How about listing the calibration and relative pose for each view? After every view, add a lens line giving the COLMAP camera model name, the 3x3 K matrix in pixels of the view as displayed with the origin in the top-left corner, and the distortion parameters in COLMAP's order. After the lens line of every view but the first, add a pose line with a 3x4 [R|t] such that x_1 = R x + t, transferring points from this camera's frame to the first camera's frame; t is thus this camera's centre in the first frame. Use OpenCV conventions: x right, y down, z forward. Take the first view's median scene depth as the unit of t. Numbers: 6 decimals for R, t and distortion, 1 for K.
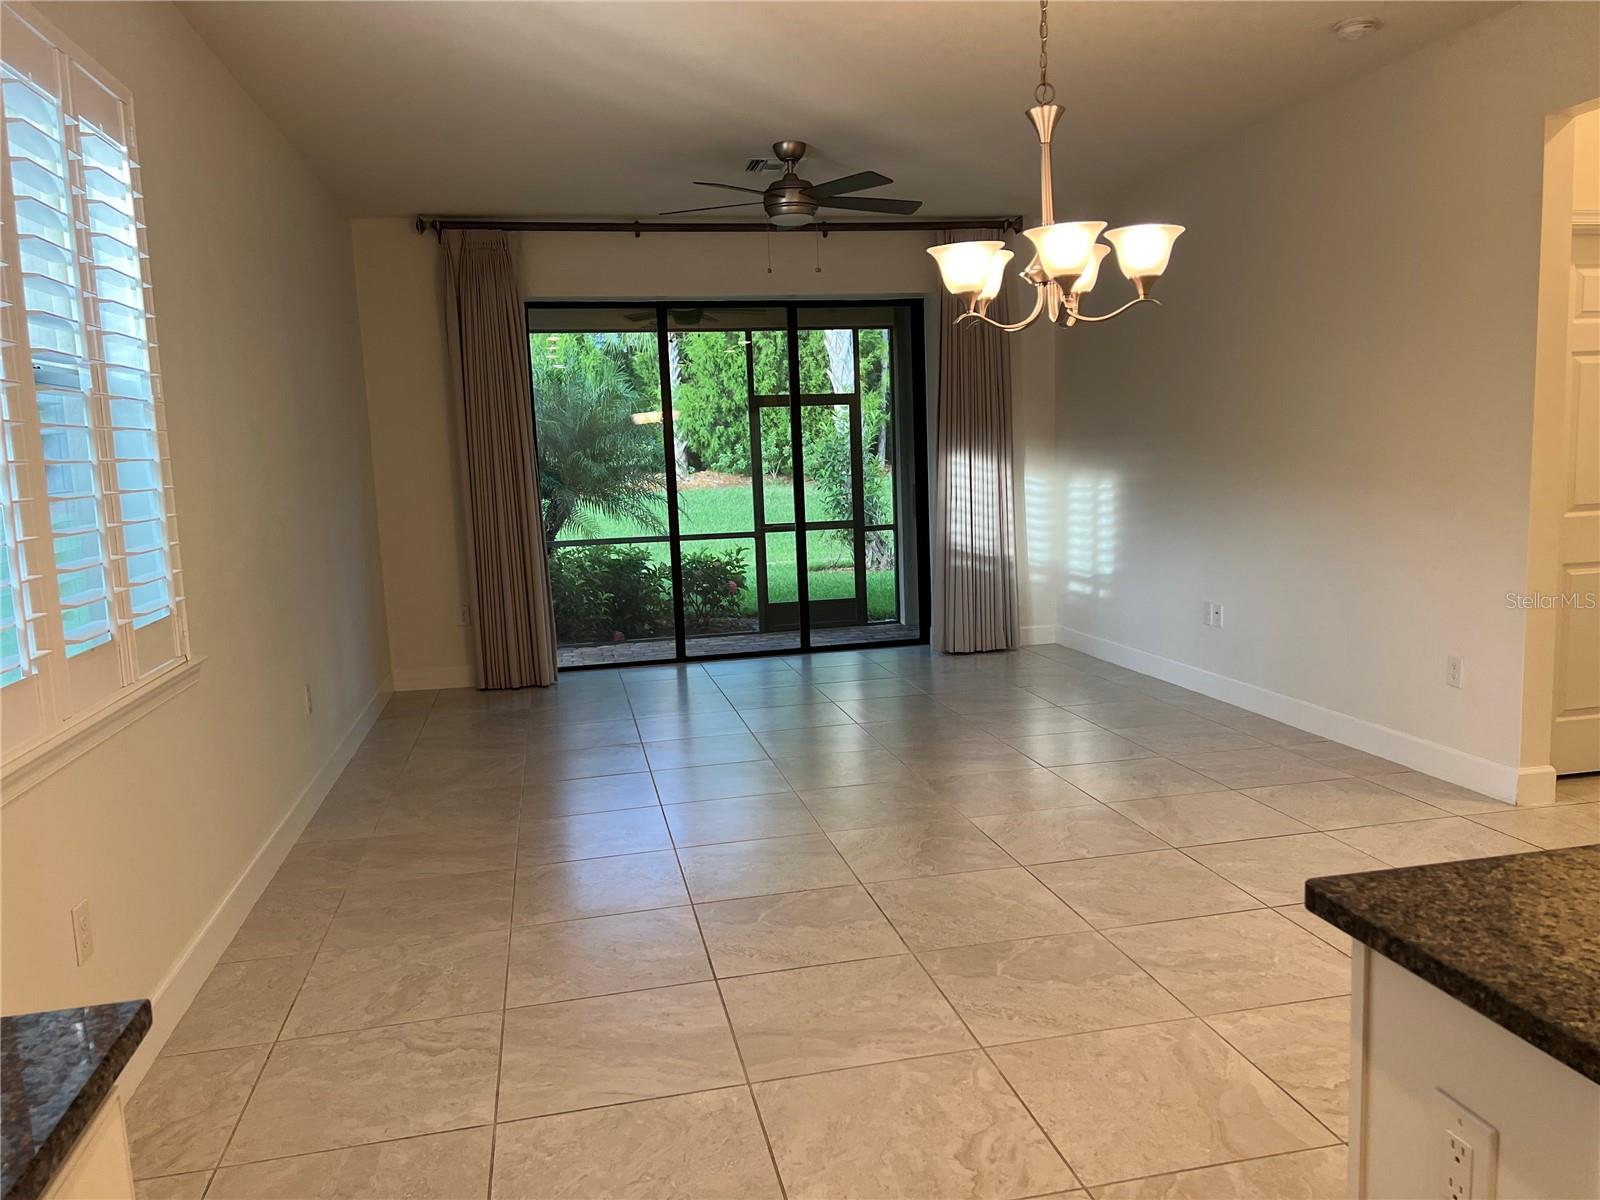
lens RADIAL K [[1205.7, 0, 805.5], [0, 1205.7, 602.7], [0, 0, 1]] dist [0.053829, -0.055136]
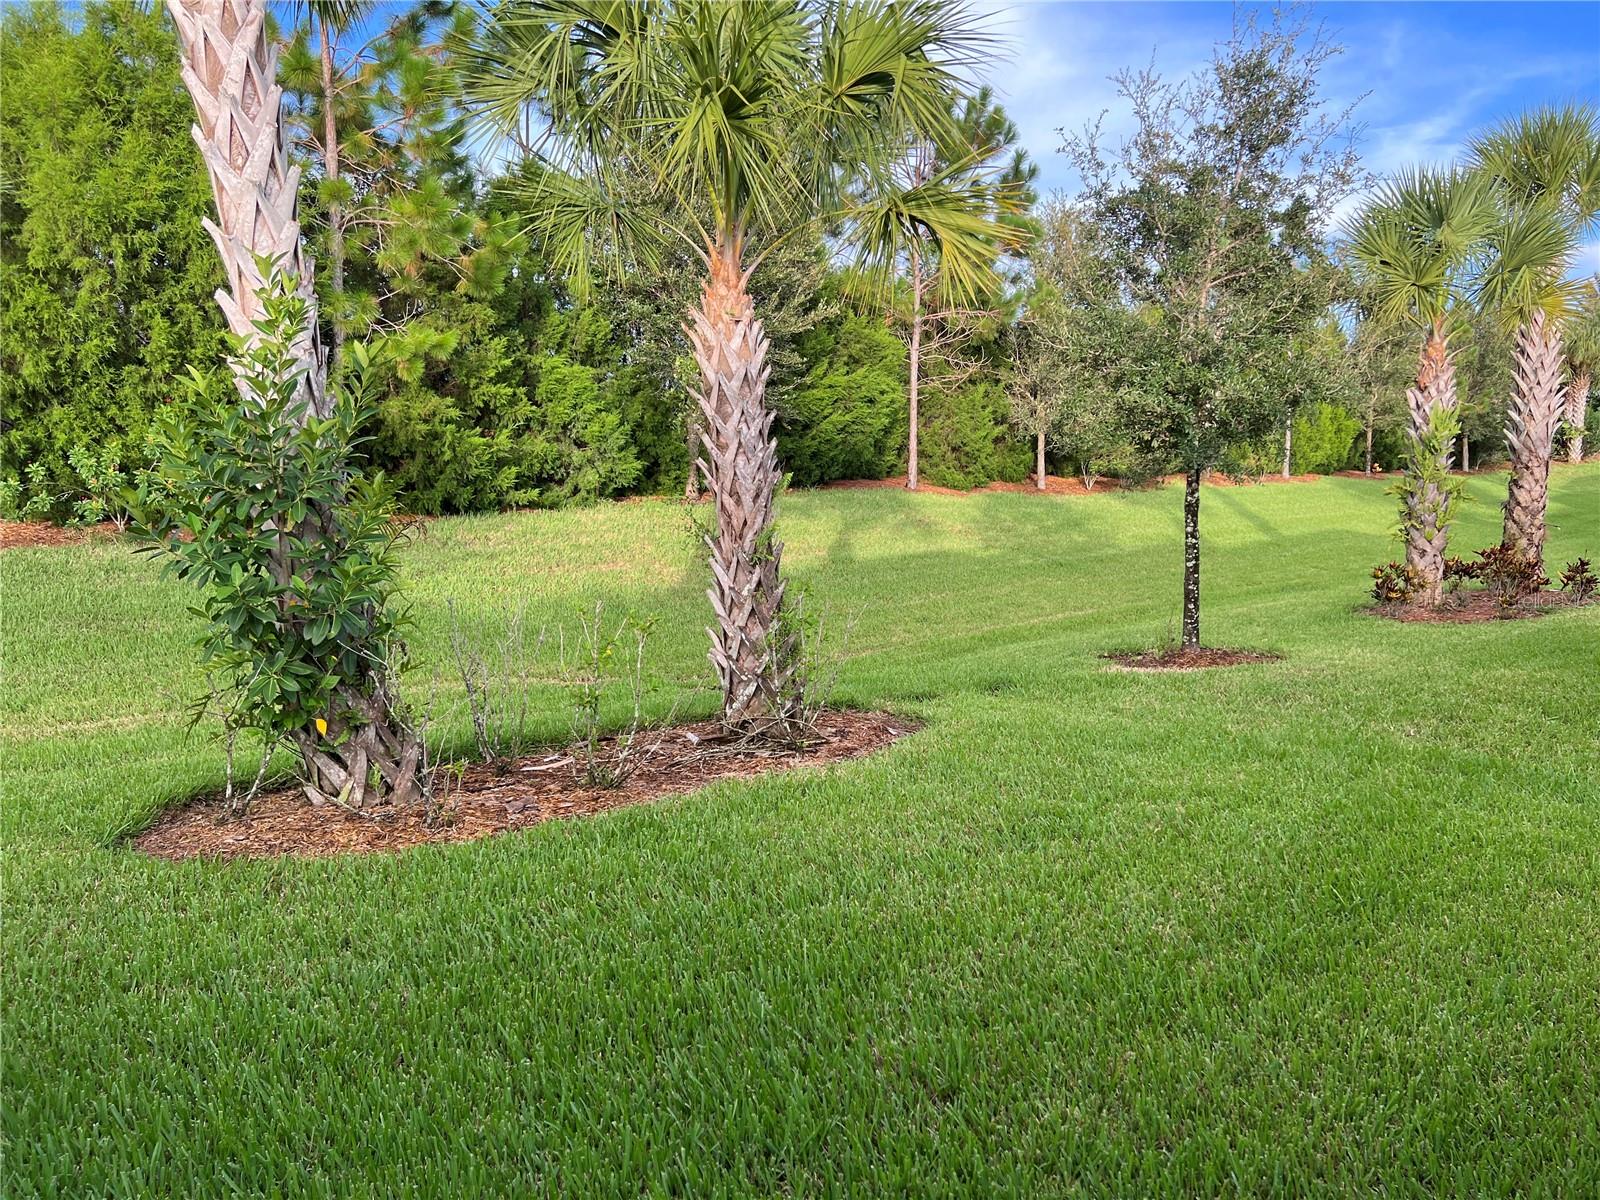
lens RADIAL K [[1205.7, 0, 814.5], [0, 1205.7, 604.0], [0, 0, 1]] dist [0.053829, -0.055136]
pose [[0.898007, -0.020008, 0.439525, 0.012158], [0.037531, 0.998808, -0.031214, -0.044341], [-0.438376, 0.044526, 0.897688, 0.401813]]
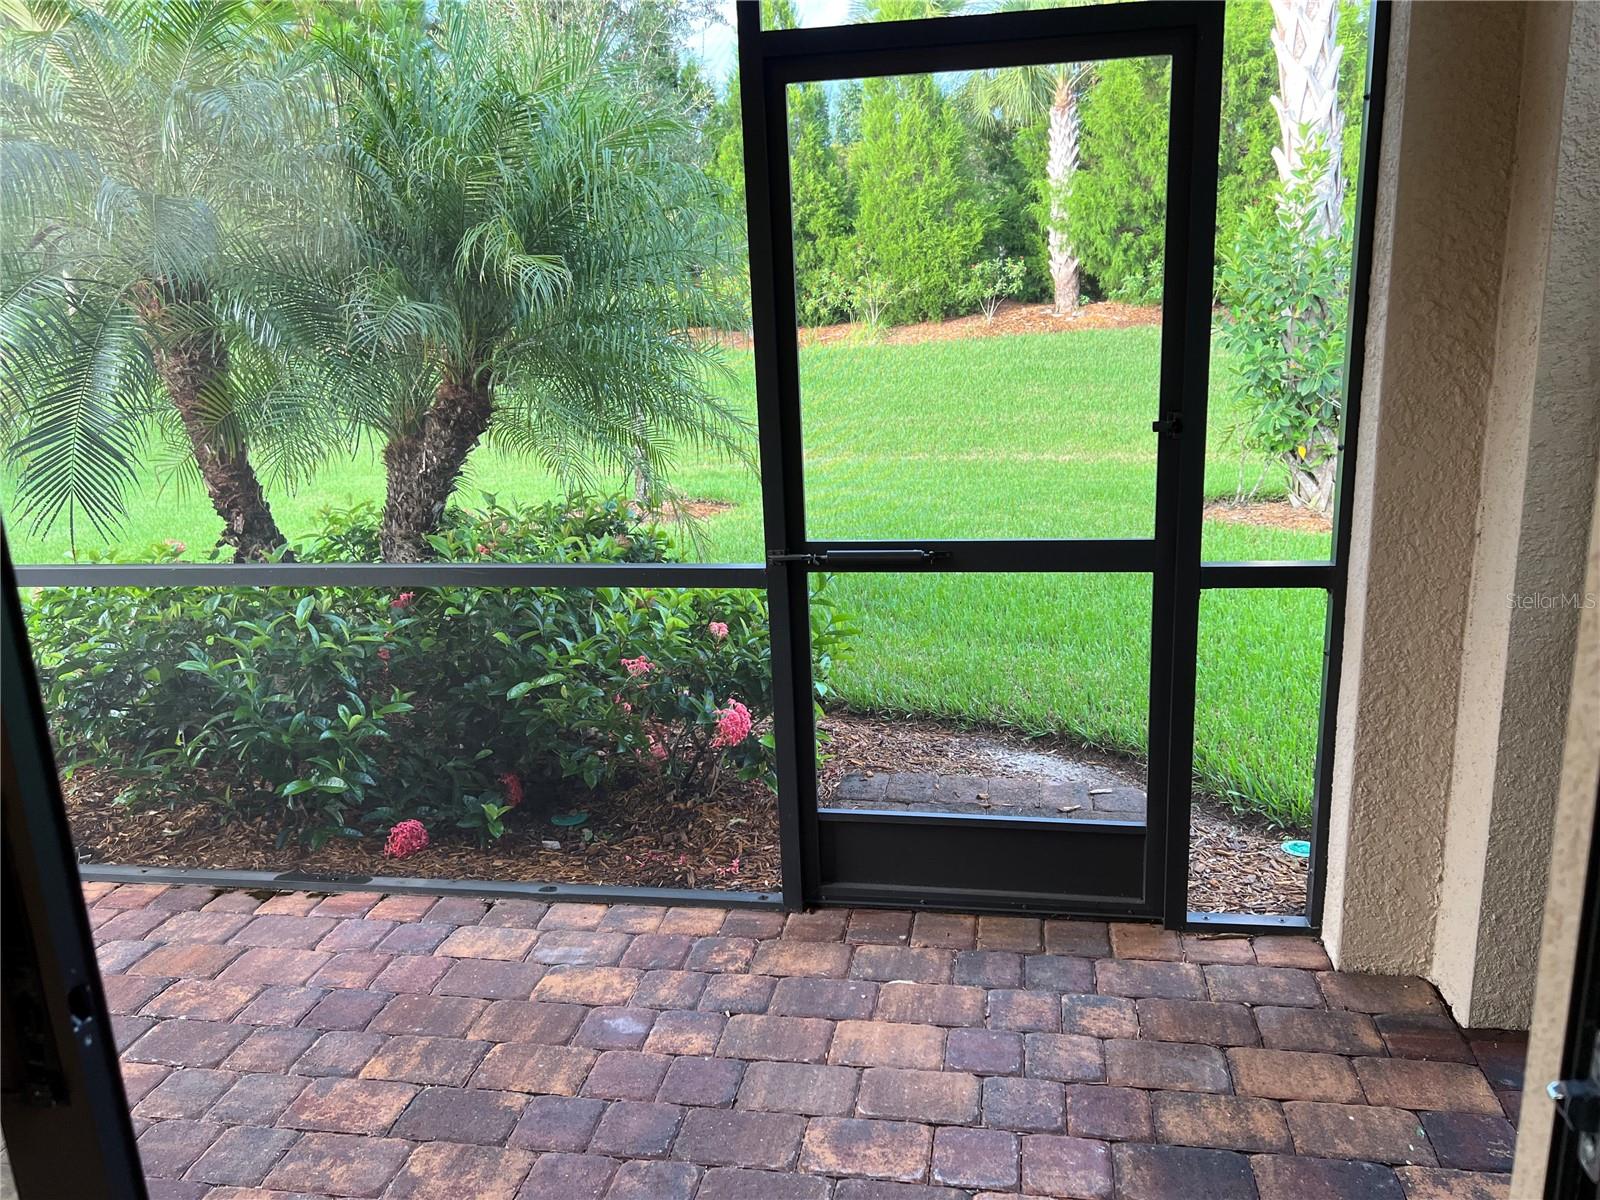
lens RADIAL K [[1205.7, 0, 797.2], [0, 1205.7, 596.8], [0, 0, 1]] dist [0.053829, -0.055136]
pose [[0.925612, 0.091011, -0.367368, 0.025603], [-0.040622, 0.988940, 0.142647, -0.035413], [0.376287, -0.117113, 0.919072, 0.288183]]
